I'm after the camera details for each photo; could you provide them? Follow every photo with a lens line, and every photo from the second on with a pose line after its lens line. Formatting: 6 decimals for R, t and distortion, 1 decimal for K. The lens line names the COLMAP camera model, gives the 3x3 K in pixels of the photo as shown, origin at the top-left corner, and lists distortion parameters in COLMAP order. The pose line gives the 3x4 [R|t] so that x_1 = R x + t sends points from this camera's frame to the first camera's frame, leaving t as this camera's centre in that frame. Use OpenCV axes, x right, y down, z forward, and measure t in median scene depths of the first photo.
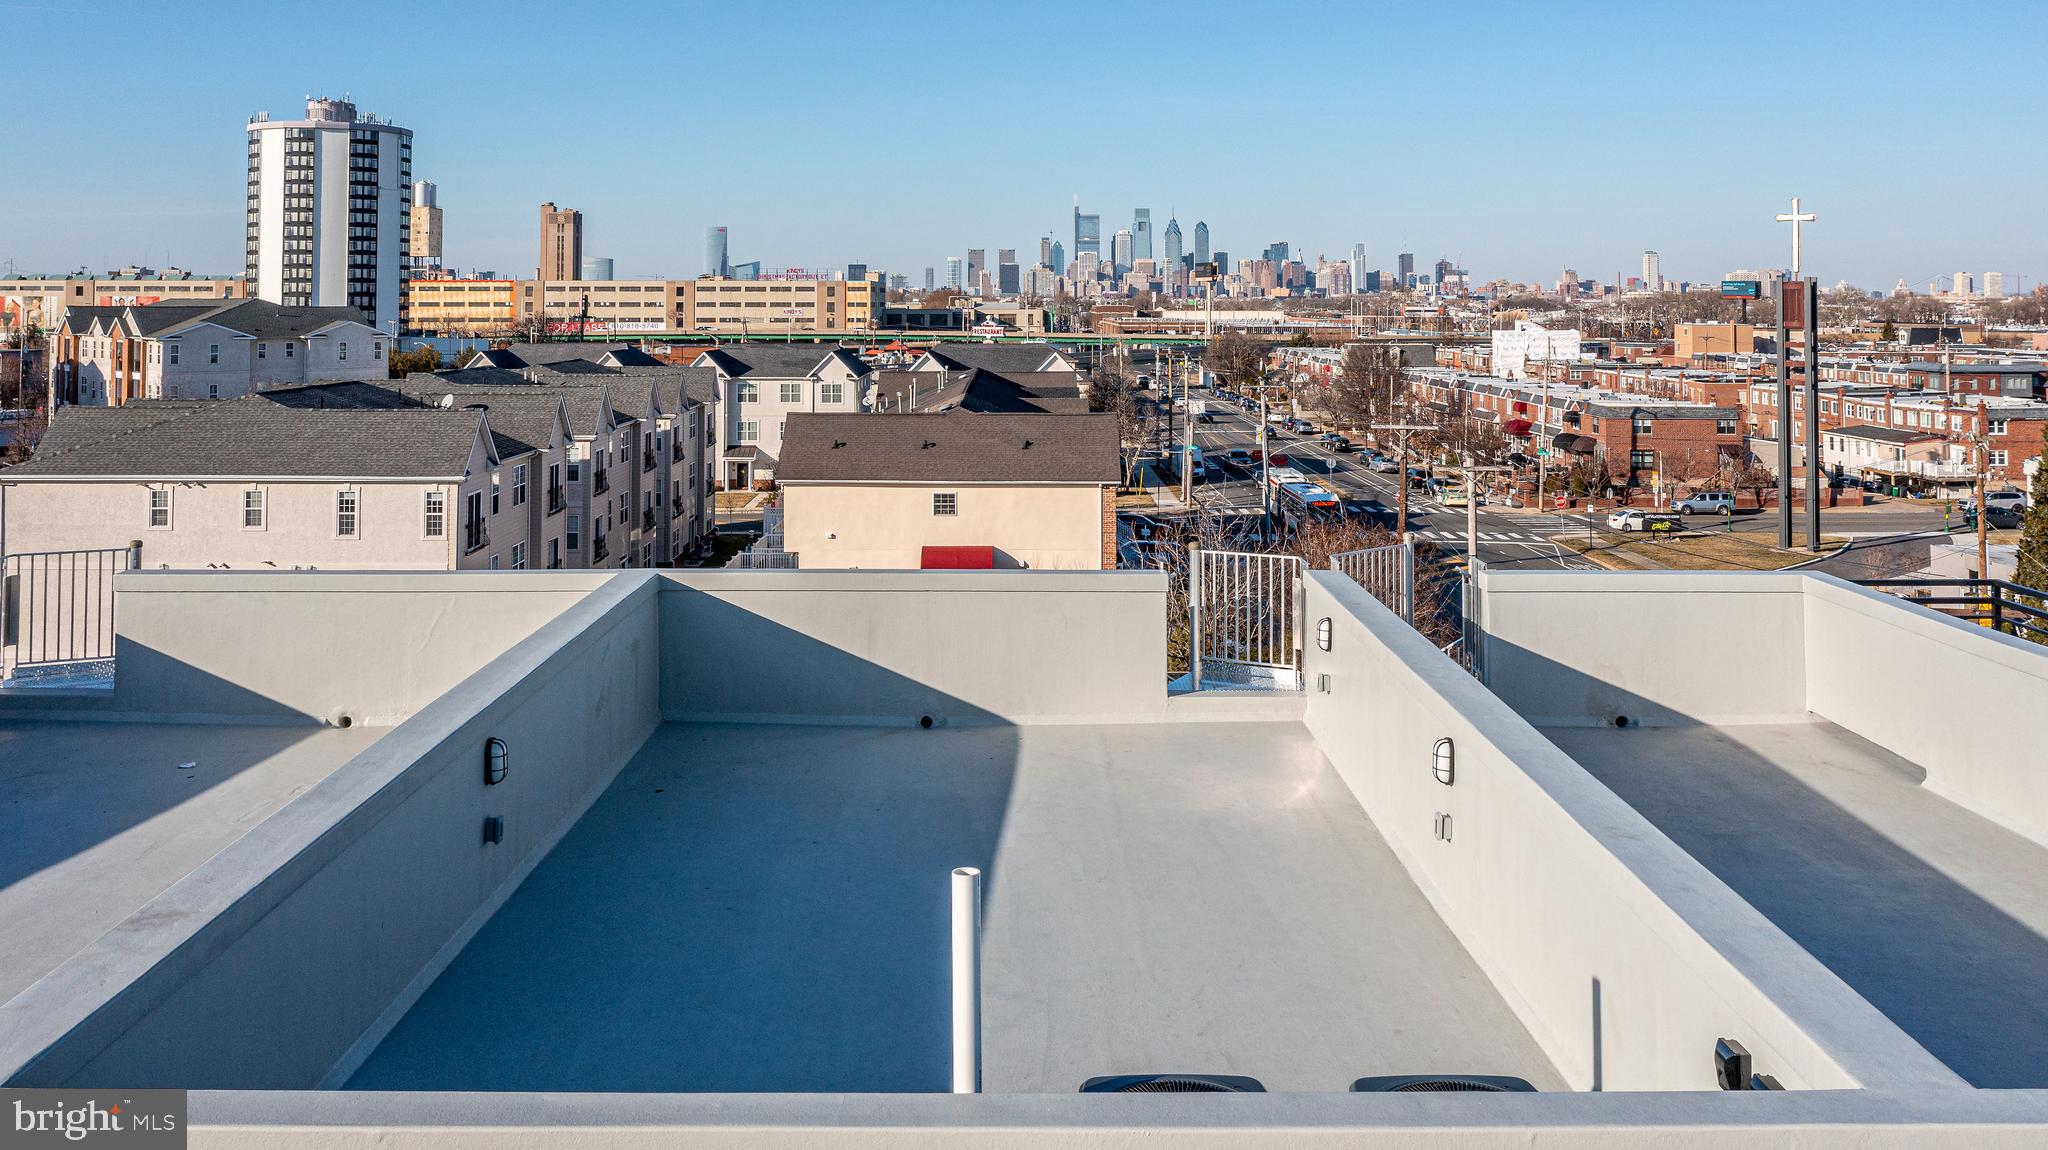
lens RADIAL K [[1676.8, 0, 1028.7], [0, 1676.8, 574.5], [0, 0, 1]] dist [-0.015022, 0.006022]
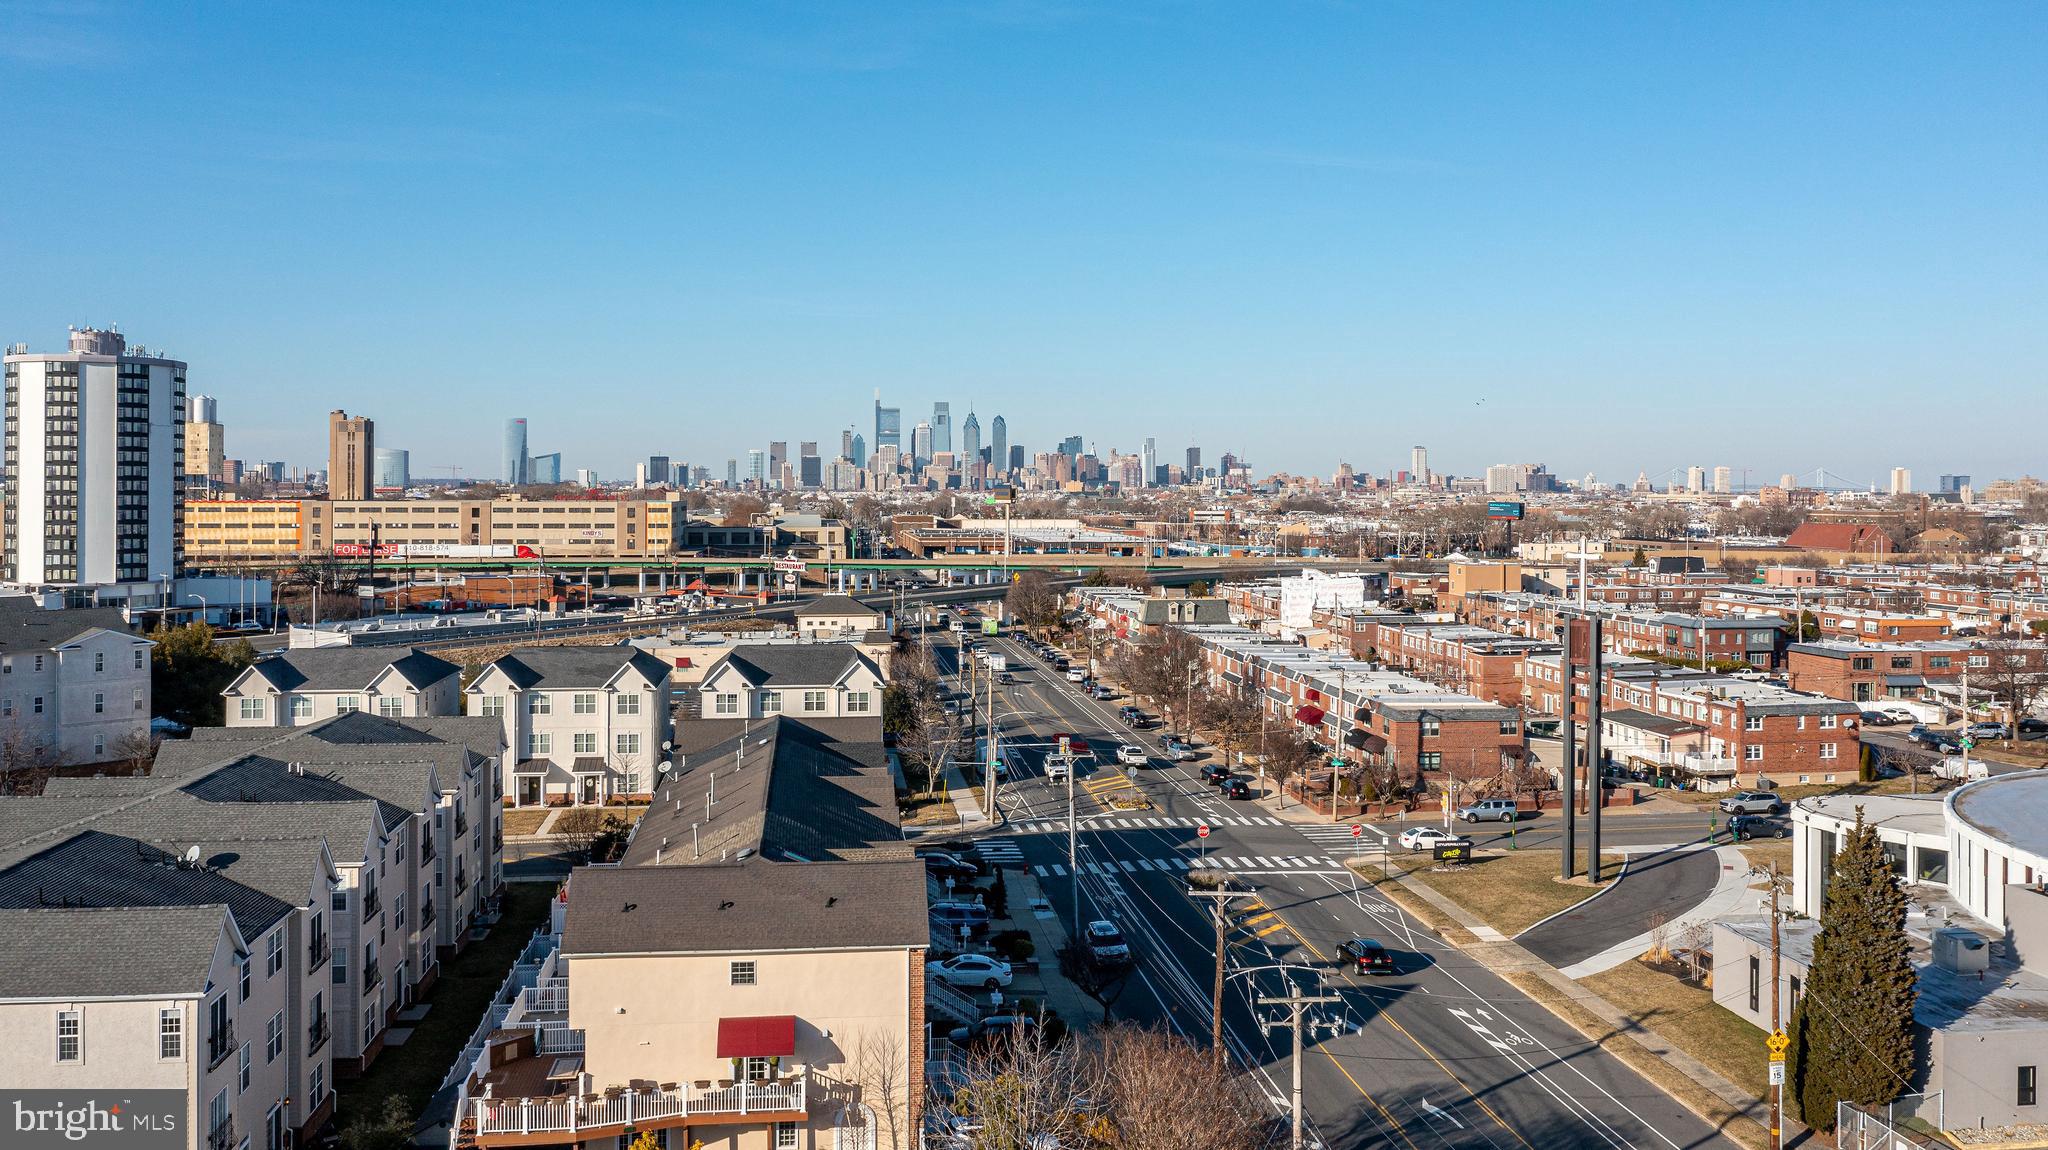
lens RADIAL K [[1518.0, 0, 986.8], [0, 1518.0, 573.3], [0, 0, 1]] dist [-0.017716, 0.005889]
pose [[0.994481, 0.003155, 0.104867, -0.002377], [-0.006498, 0.999481, 0.031549, -0.176925], [-0.104713, -0.032056, 0.993986, 0.087408]]
